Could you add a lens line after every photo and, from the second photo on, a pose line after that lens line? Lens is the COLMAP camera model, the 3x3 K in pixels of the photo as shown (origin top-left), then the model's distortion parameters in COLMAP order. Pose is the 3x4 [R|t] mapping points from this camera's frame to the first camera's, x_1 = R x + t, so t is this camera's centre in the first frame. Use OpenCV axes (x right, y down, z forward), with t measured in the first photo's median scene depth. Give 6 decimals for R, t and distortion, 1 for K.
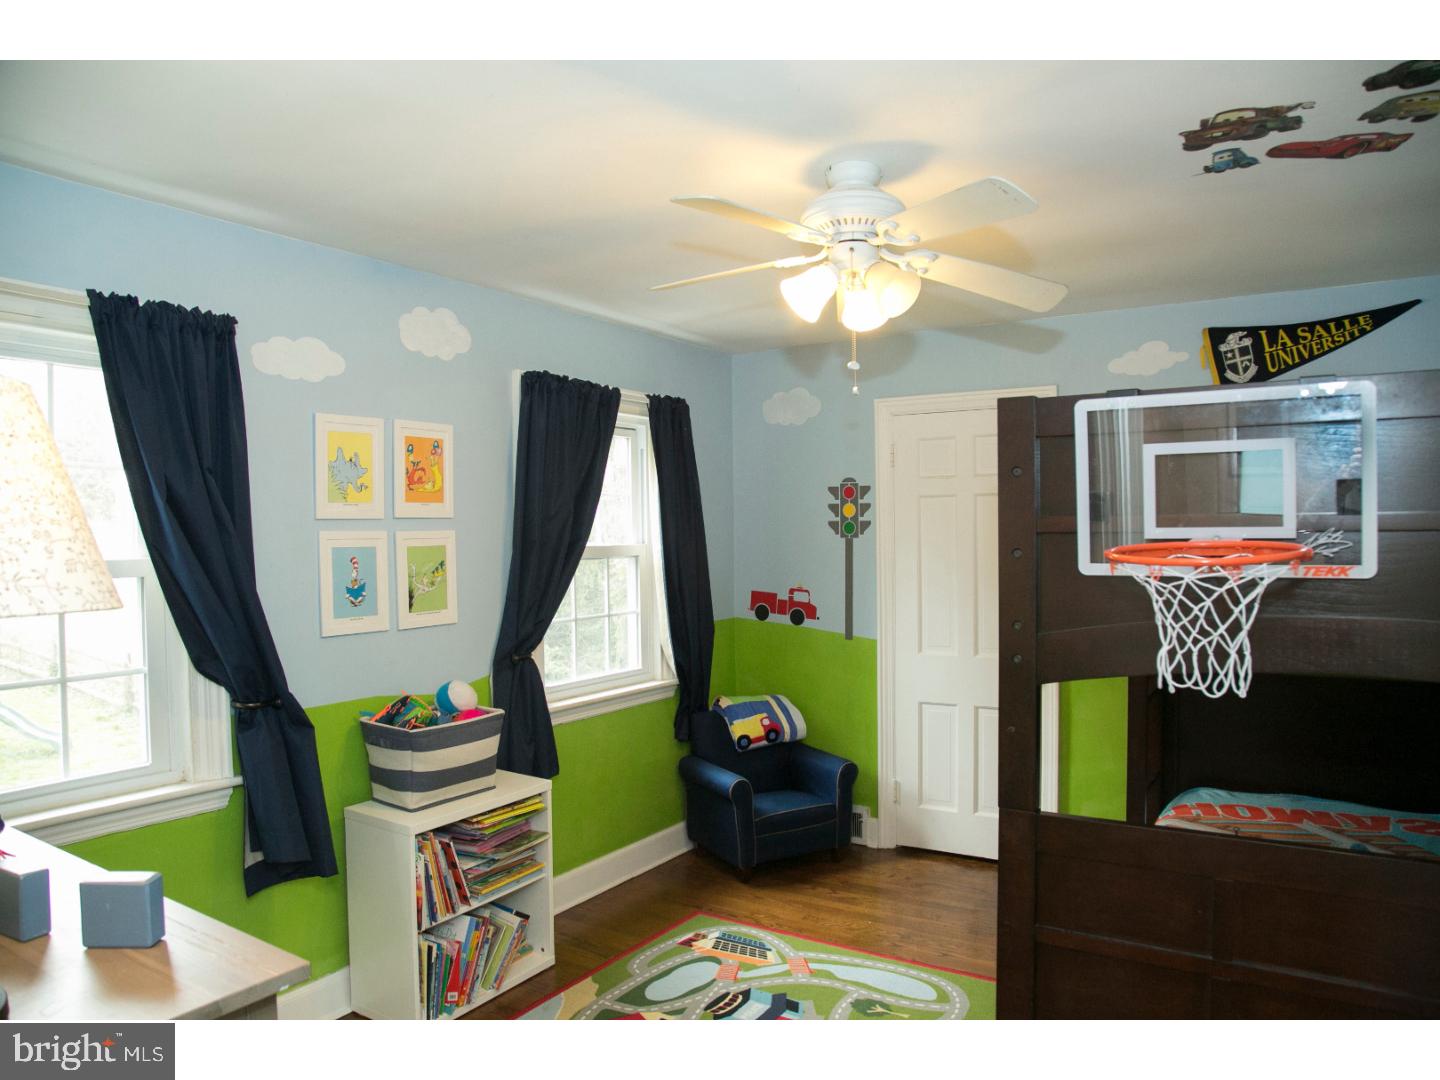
lens RADIAL K [[981.1, 0, 720.0], [0, 981.1, 540.0], [0, 0, 1]] dist [-0.127984, 0.079851]
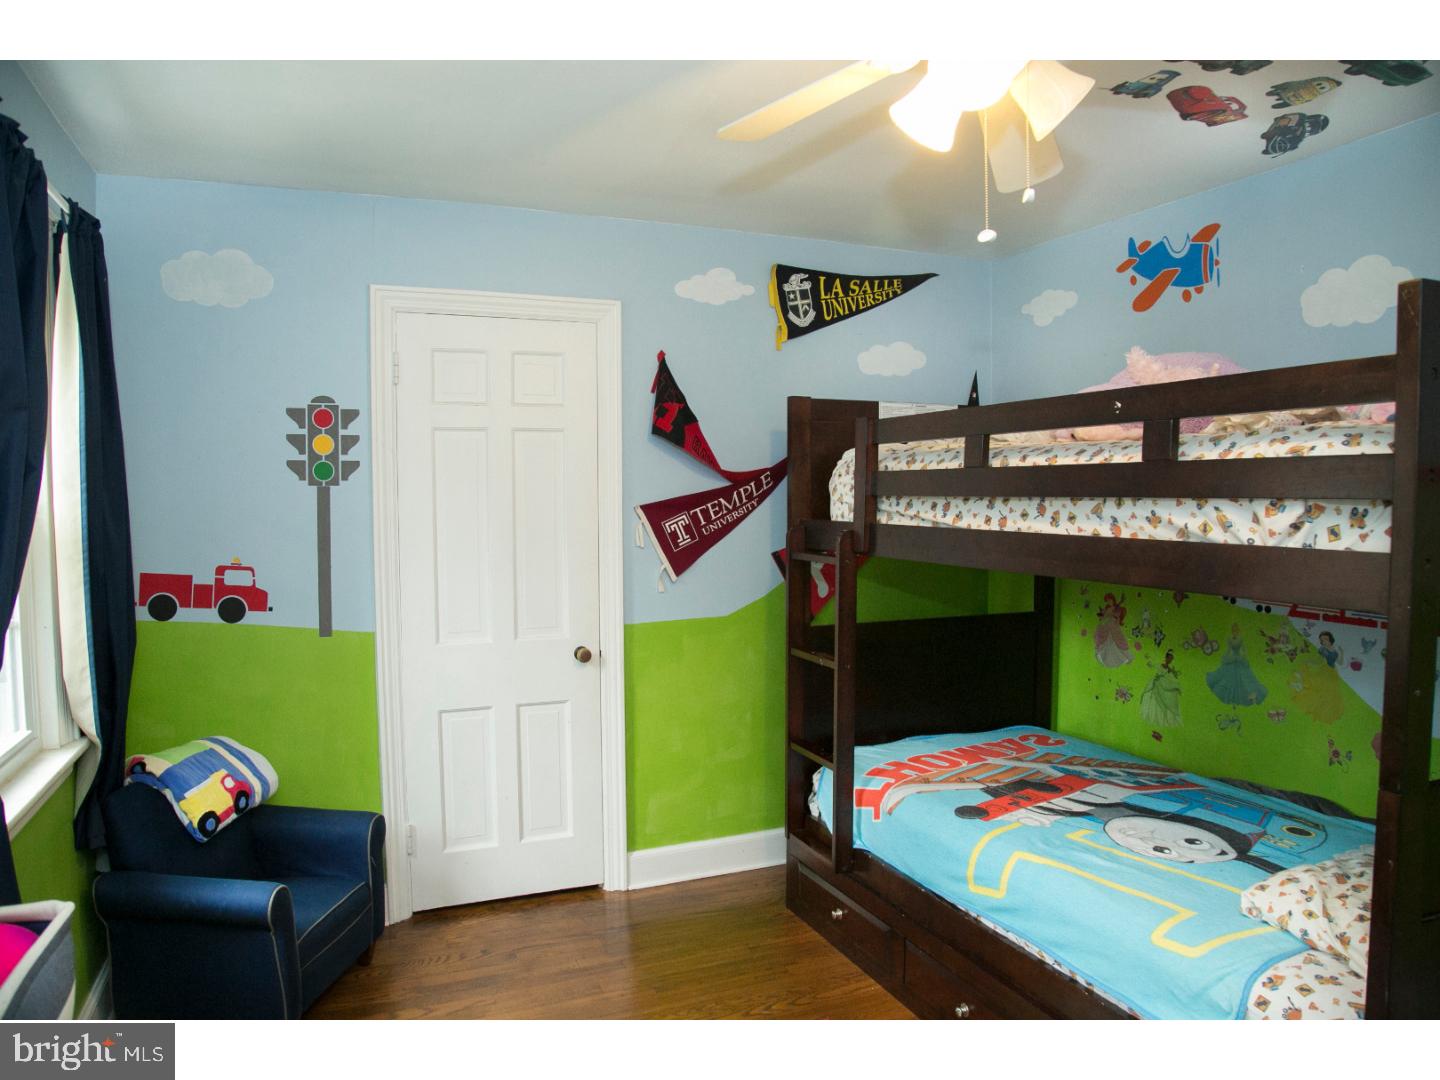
lens RADIAL K [[981.1, 0, 720.0], [0, 981.1, 540.0], [0, 0, 1]] dist [-0.127984, 0.079851]
pose [[0.571340, -0.030826, 0.820134, -0.303866], [0.005255, 0.999411, 0.033904, 0.016795], [-0.820697, -0.015061, 0.571165, 0.471773]]
